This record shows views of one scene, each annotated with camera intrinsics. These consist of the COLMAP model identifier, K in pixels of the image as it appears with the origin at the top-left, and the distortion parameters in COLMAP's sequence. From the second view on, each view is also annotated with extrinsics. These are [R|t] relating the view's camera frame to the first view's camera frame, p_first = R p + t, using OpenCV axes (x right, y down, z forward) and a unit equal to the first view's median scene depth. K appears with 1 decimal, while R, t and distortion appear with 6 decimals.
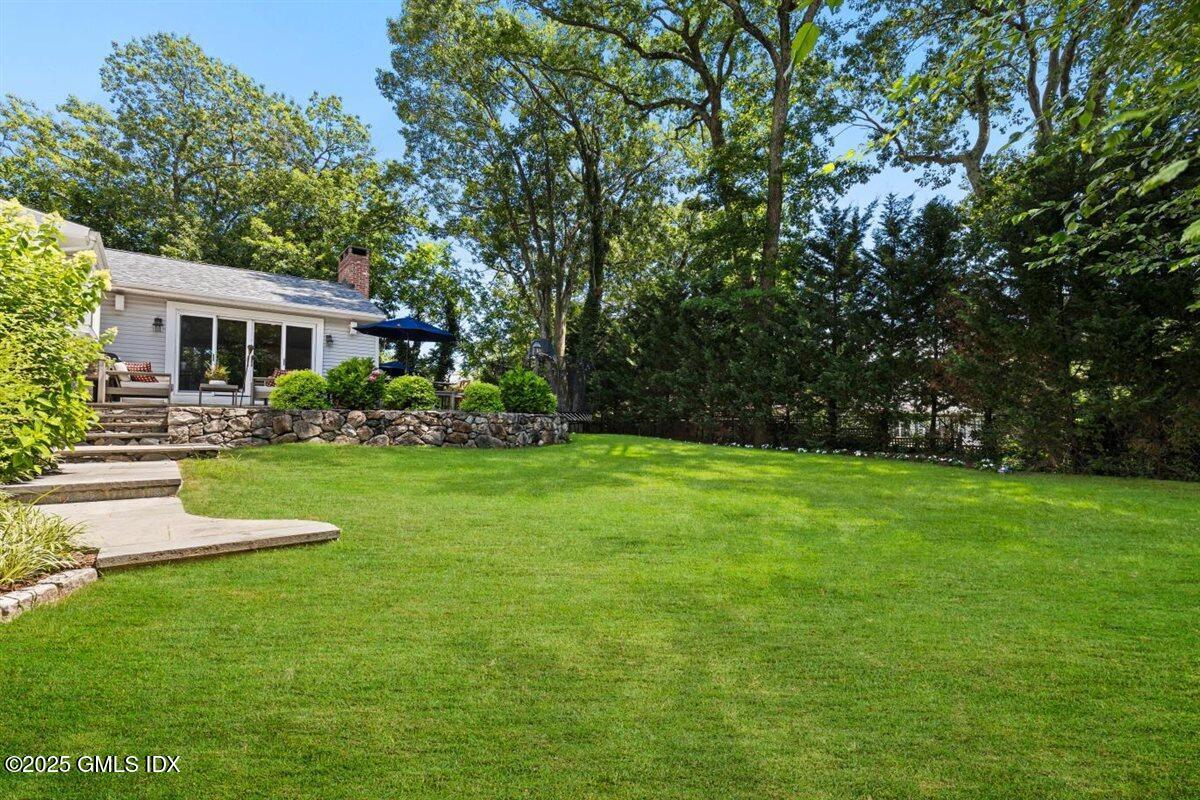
lens RADIAL K [[537.4, 0, 604.1], [0, 537.4, 408.0], [0, 0, 1]] dist [-0.002882, 0.000238]
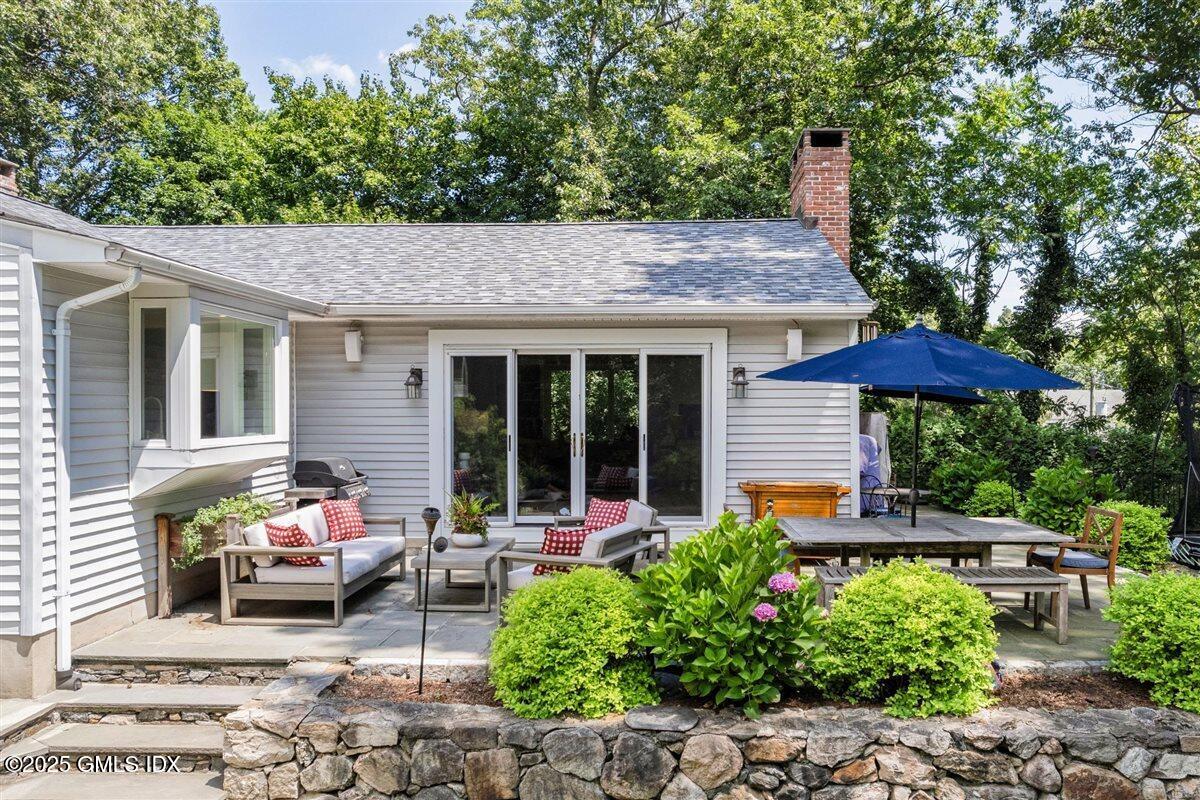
lens RADIAL K [[881.2, 0, 671.0], [0, 881.2, 401.9], [0, 0, 1]] dist [-0.057427, 0.005376]
pose [[0.768716, -0.000117, -0.639590, -0.085898], [0.029613, 0.998934, 0.035409, -0.088571], [0.638904, -0.046160, 0.767900, 0.302692]]
